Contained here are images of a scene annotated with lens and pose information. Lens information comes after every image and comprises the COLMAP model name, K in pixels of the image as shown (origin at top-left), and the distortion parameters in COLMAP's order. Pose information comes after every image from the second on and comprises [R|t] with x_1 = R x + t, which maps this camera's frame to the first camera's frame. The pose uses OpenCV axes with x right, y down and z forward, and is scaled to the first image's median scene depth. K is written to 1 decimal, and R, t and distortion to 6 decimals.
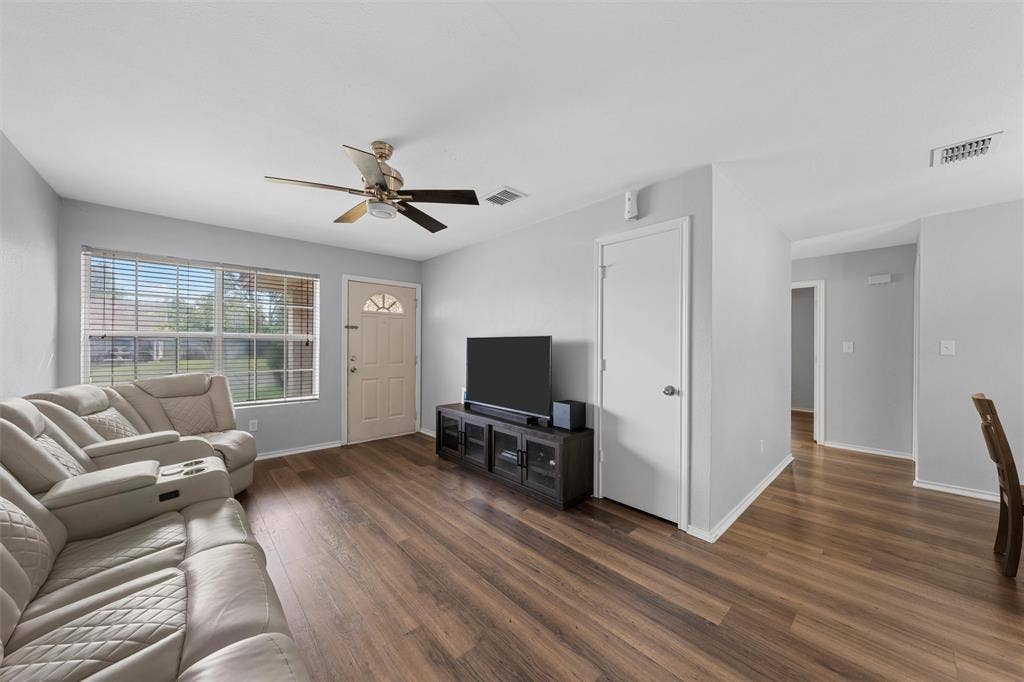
lens RADIAL K [[371.4, 0, 492.7], [0, 371.4, 345.5], [0, 0, 1]] dist [0.000022, -0.000165]
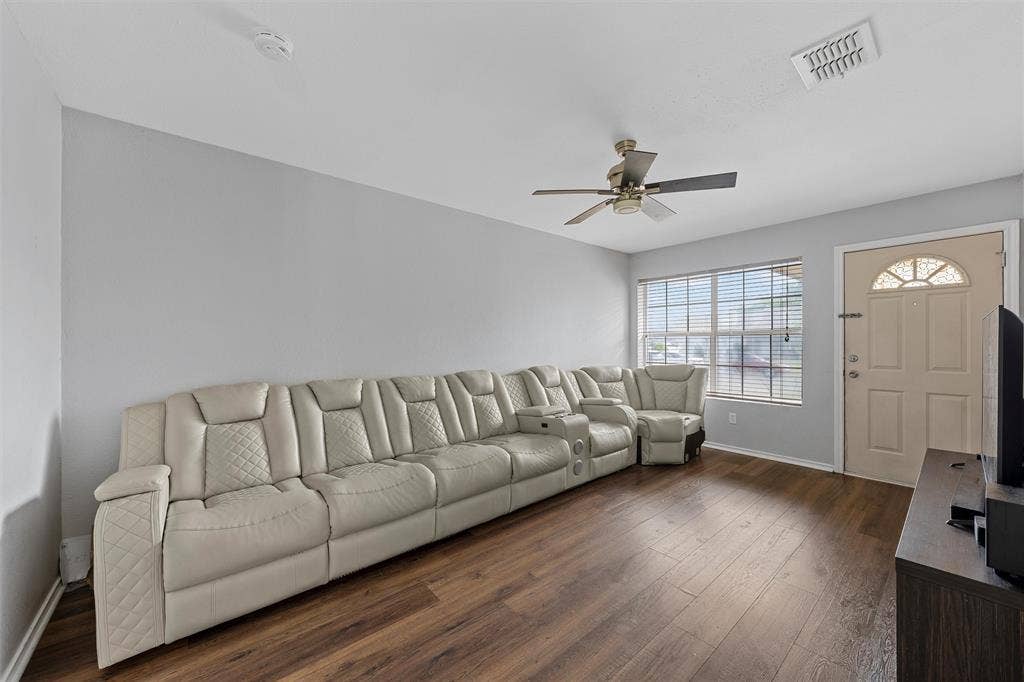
lens RADIAL K [[371.4, 0, 513.7], [0, 371.4, 343.9], [0, 0, 1]] dist [0.000022, -0.000165]
pose [[-0.007877, -0.003414, -0.999963, 0.358815], [0.000418, 0.999994, -0.003417, 0.008793], [0.999969, -0.000445, -0.007875, 0.344455]]
